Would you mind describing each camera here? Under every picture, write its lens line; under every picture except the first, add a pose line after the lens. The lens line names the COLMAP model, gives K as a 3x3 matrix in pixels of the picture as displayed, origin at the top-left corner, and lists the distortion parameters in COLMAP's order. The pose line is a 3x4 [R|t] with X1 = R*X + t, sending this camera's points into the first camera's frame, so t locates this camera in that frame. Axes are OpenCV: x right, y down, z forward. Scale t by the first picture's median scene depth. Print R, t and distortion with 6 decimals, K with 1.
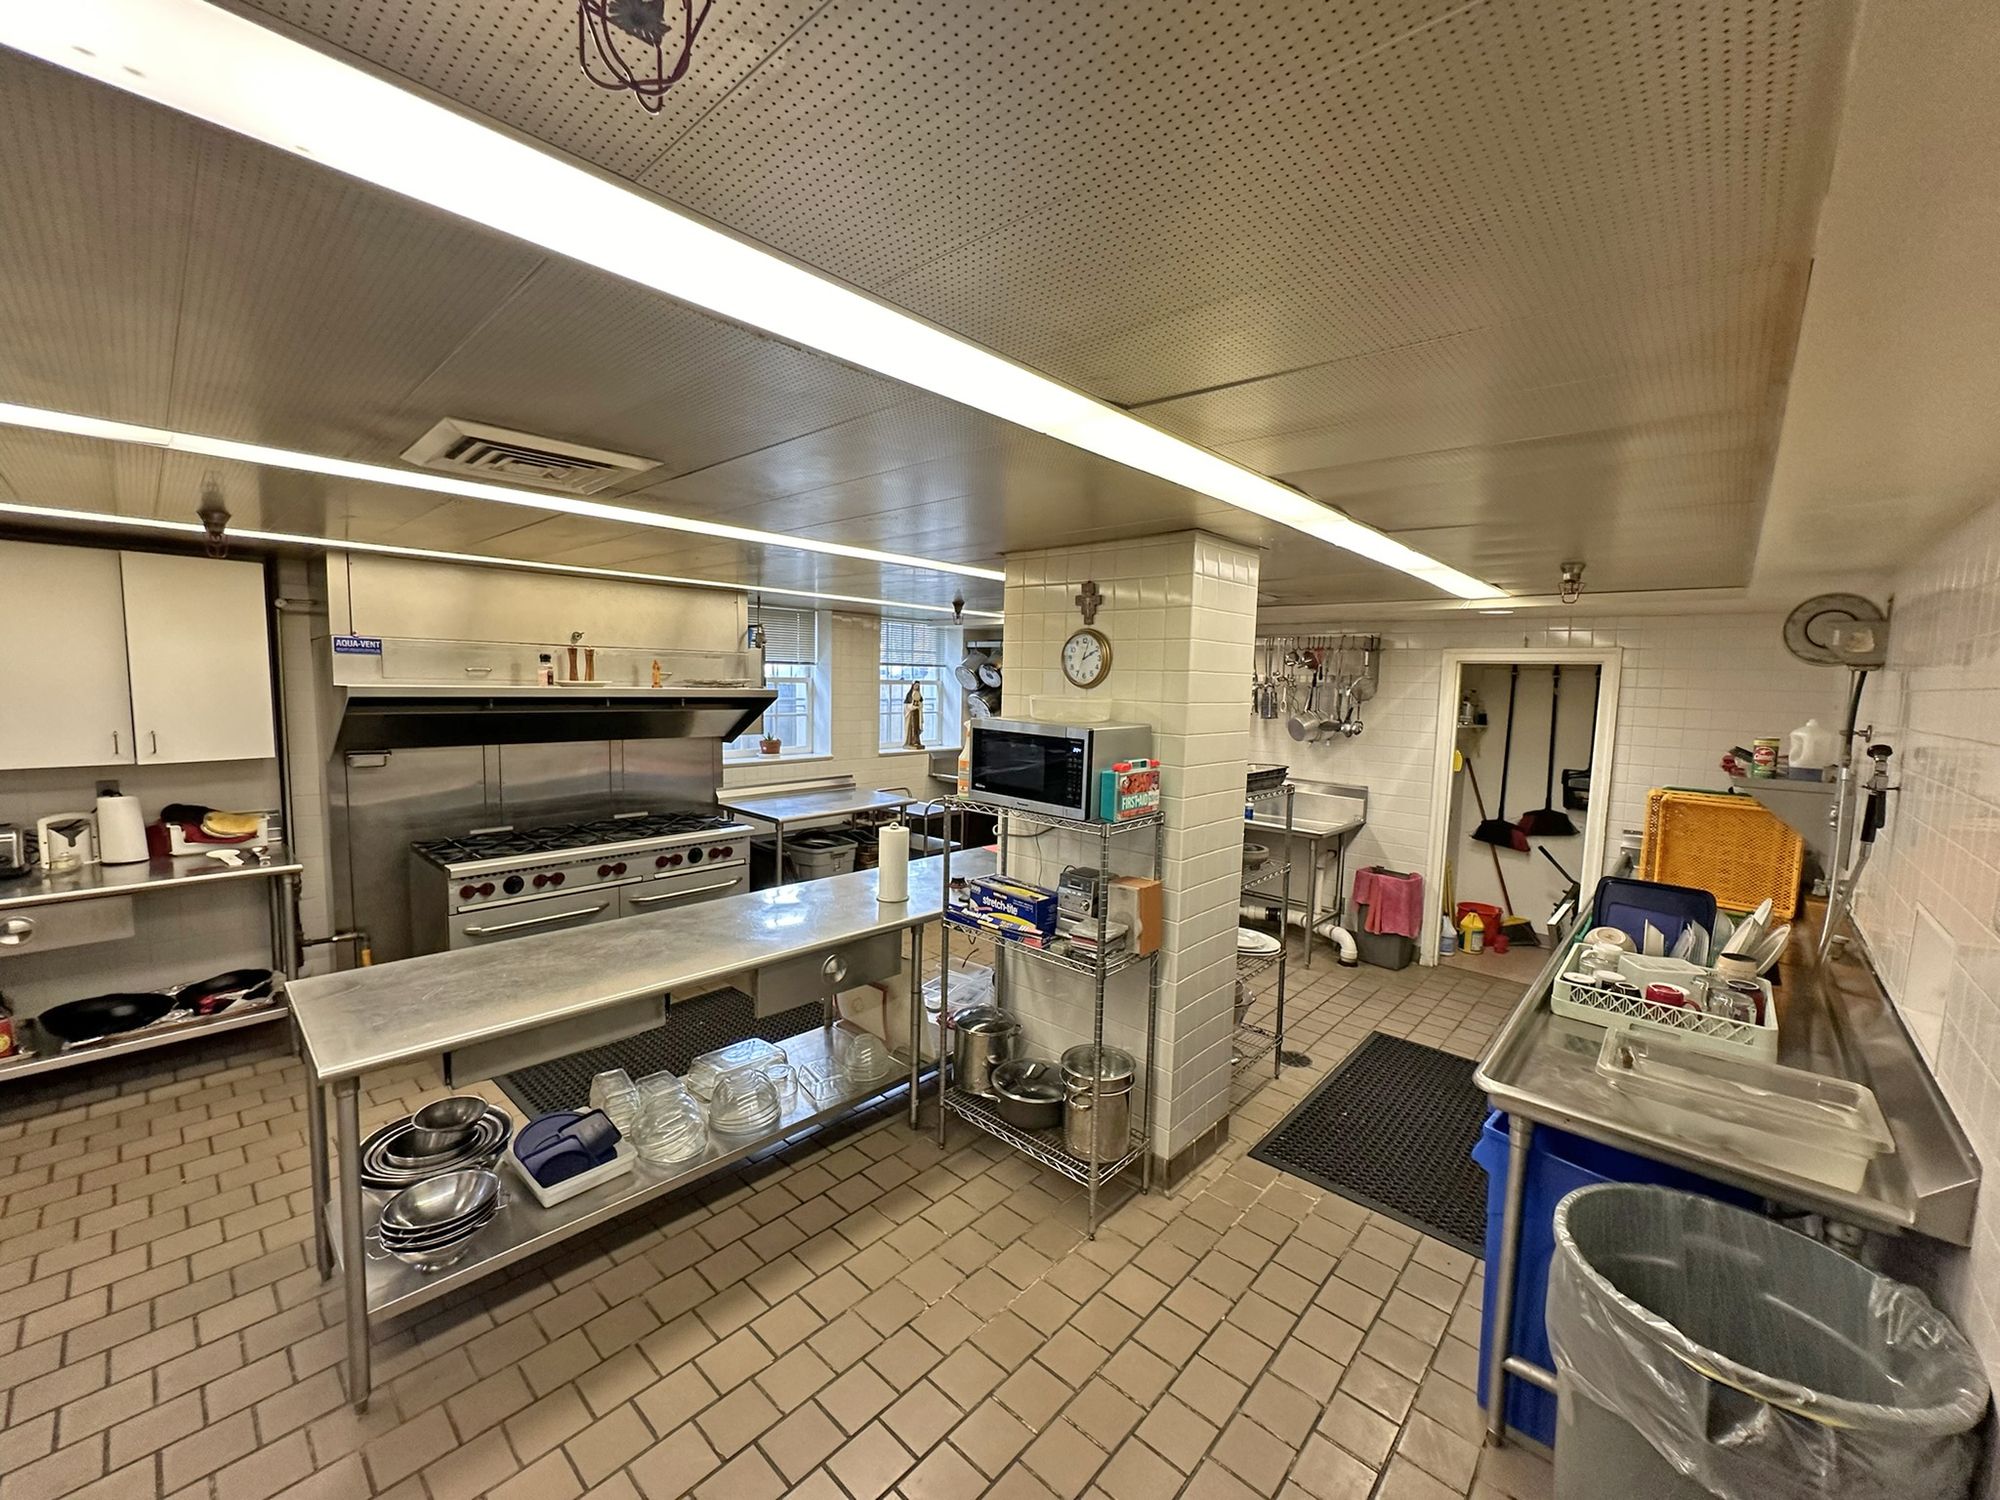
lens RADIAL K [[794.5, 0, 1000.0], [0, 794.5, 750.0], [0, 0, 1]] dist [-0.001473, 0.000109]
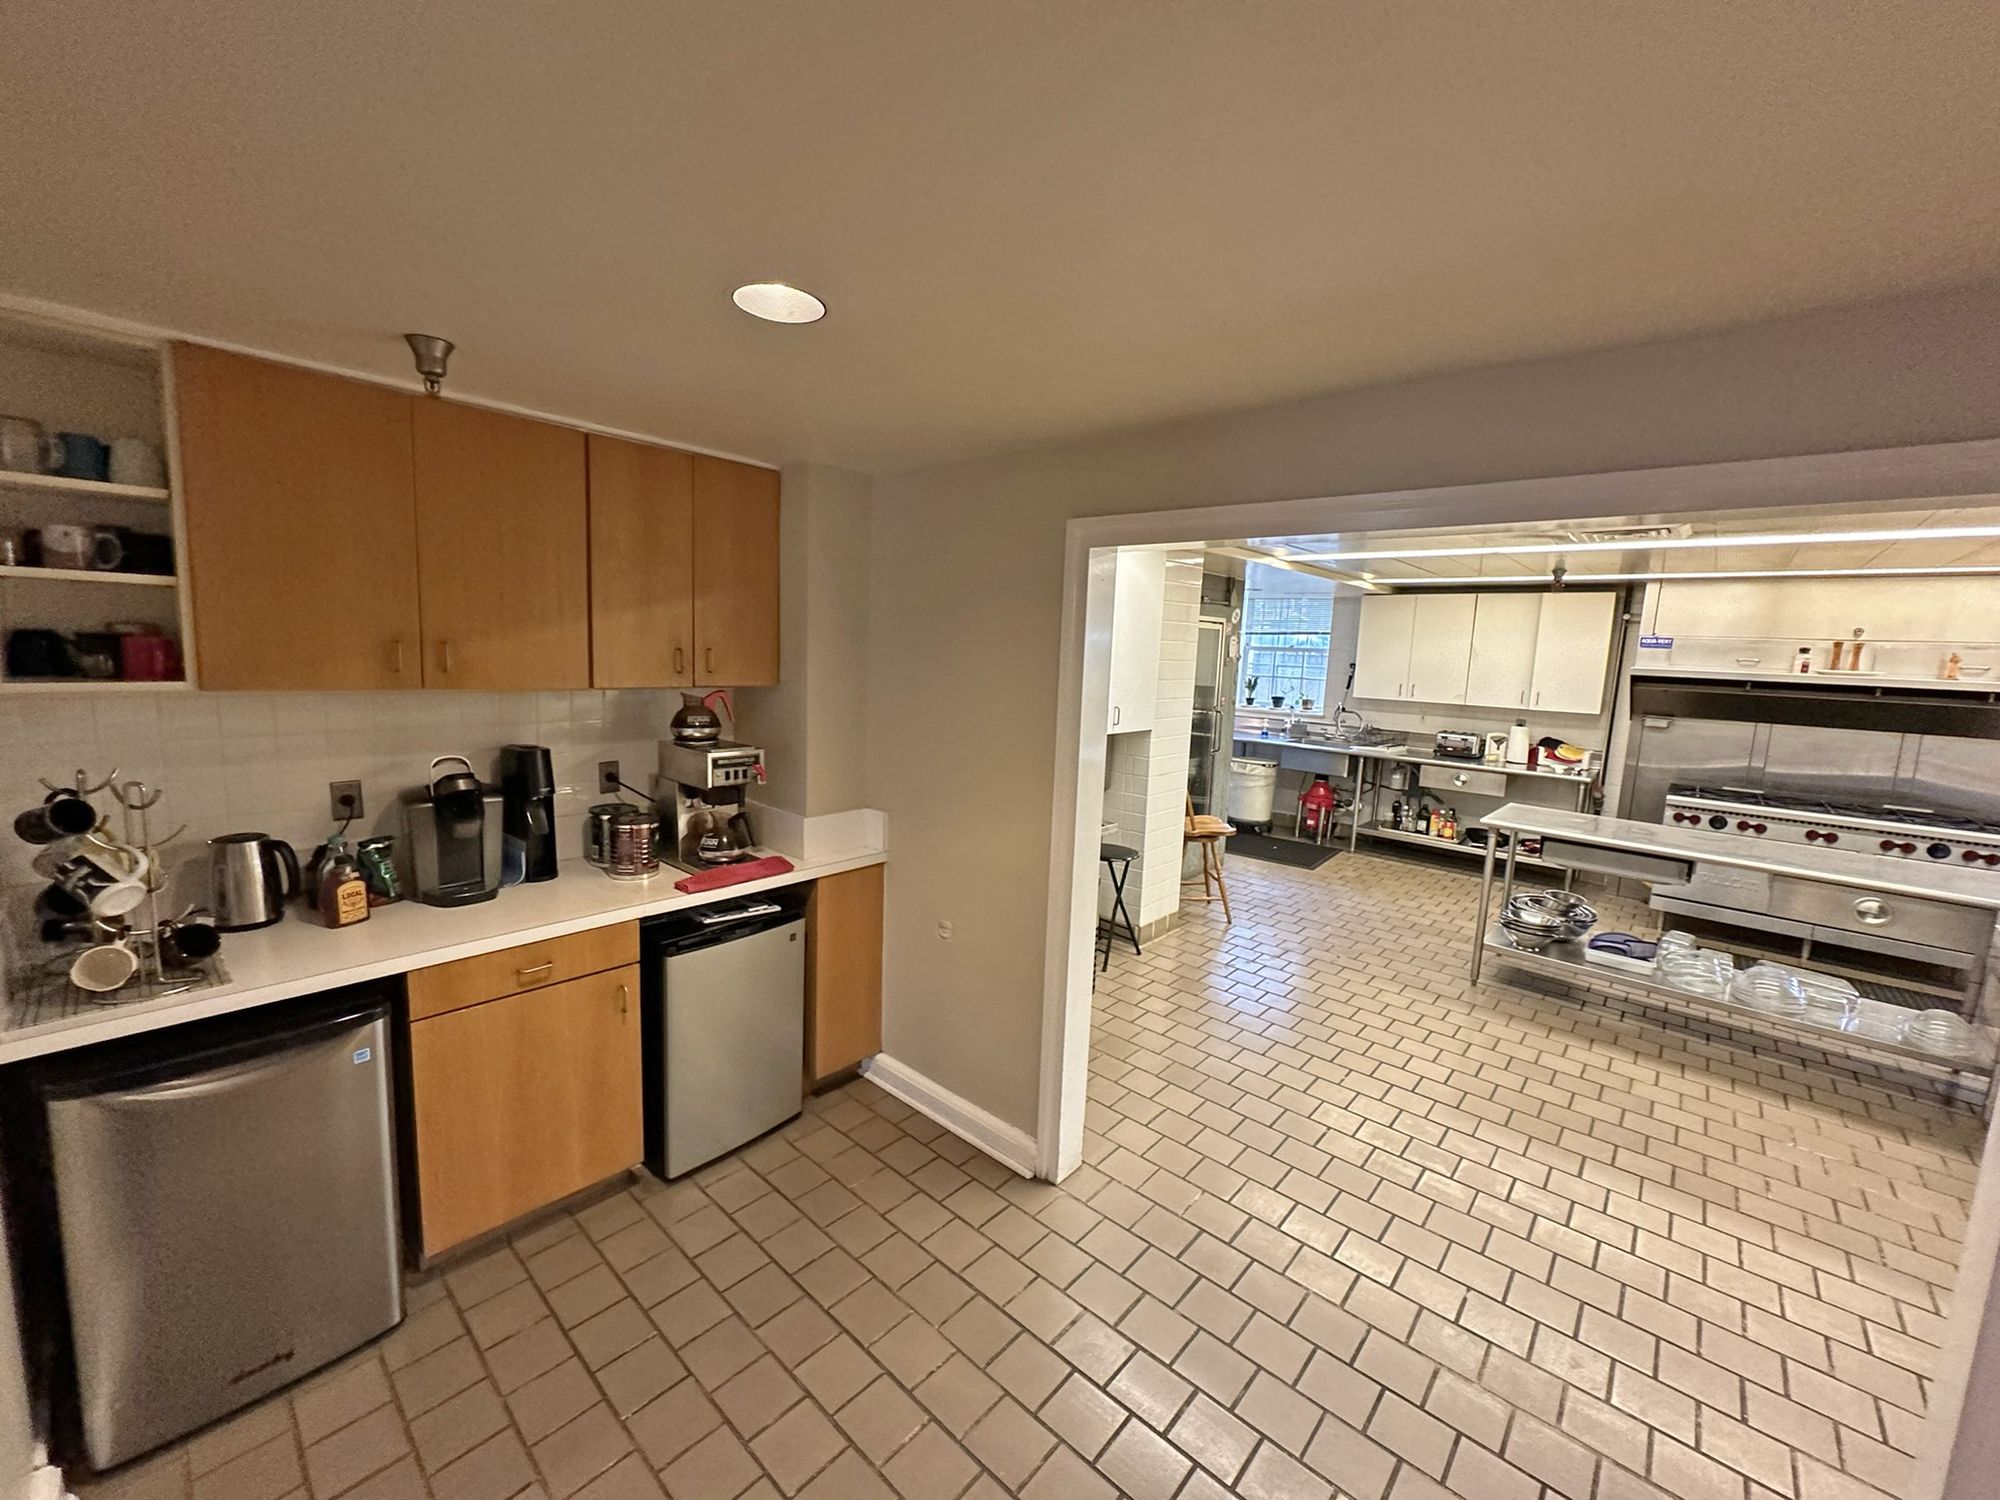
lens RADIAL K [[794.5, 0, 1000.0], [0, 794.5, 750.0], [0, 0, 1]] dist [-0.001473, 0.000109]
pose [[0.010509, 0.107044, -0.994199, 0.684780], [-0.131407, 0.985779, 0.104749, 0.072982], [0.991273, 0.129543, 0.024426, -0.228950]]
